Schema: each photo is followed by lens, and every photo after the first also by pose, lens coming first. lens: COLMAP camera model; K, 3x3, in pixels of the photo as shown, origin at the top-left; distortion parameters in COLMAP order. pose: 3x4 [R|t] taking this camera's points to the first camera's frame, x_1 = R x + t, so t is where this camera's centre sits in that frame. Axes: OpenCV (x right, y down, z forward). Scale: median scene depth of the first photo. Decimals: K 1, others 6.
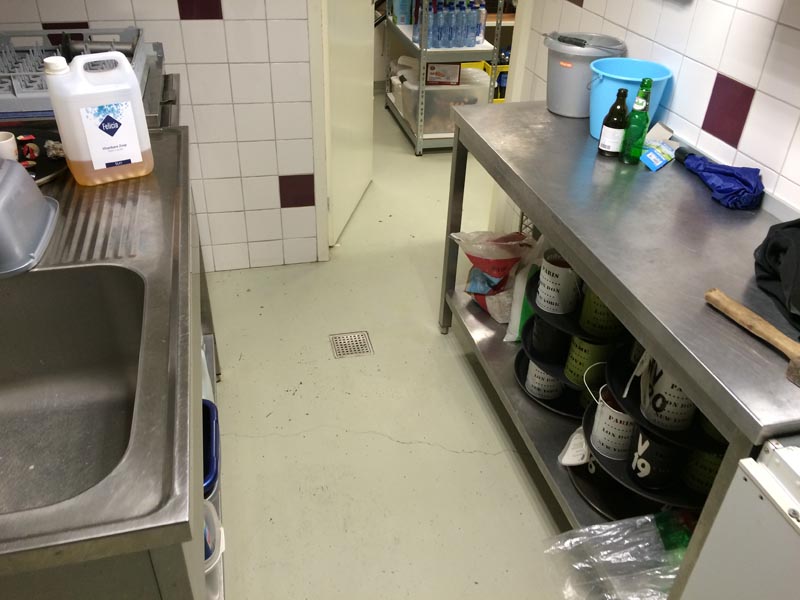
lens RADIAL K [[684.4, 0, 394.1], [0, 684.4, 298.6], [0, 0, 1]] dist [0.099917, -0.131820]
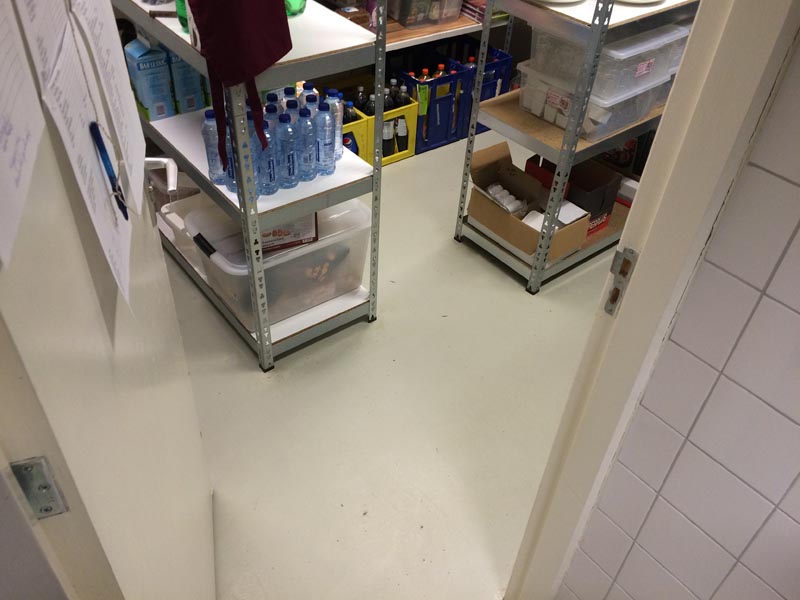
lens RADIAL K [[684.4, 0, 394.1], [0, 684.4, 298.6], [0, 0, 1]] dist [0.099917, -0.131820]
pose [[0.908994, -0.259025, 0.326551, -0.045992], [0.212612, 0.962013, 0.171252, -0.419152], [-0.358505, -0.086238, 0.929536, 0.583799]]
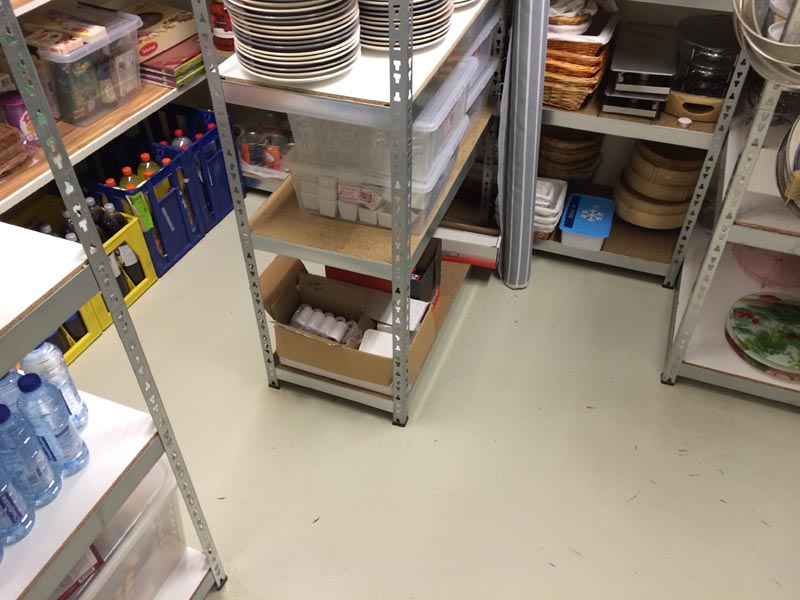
lens RADIAL K [[684.4, 0, 394.1], [0, 684.4, 298.6], [0, 0, 1]] dist [0.099917, -0.131820]
pose [[0.577398, -0.566515, 0.587940, 0.063346], [0.479200, 0.818171, 0.317748, -0.542007], [-0.661044, 0.098274, 0.743884, 0.809166]]
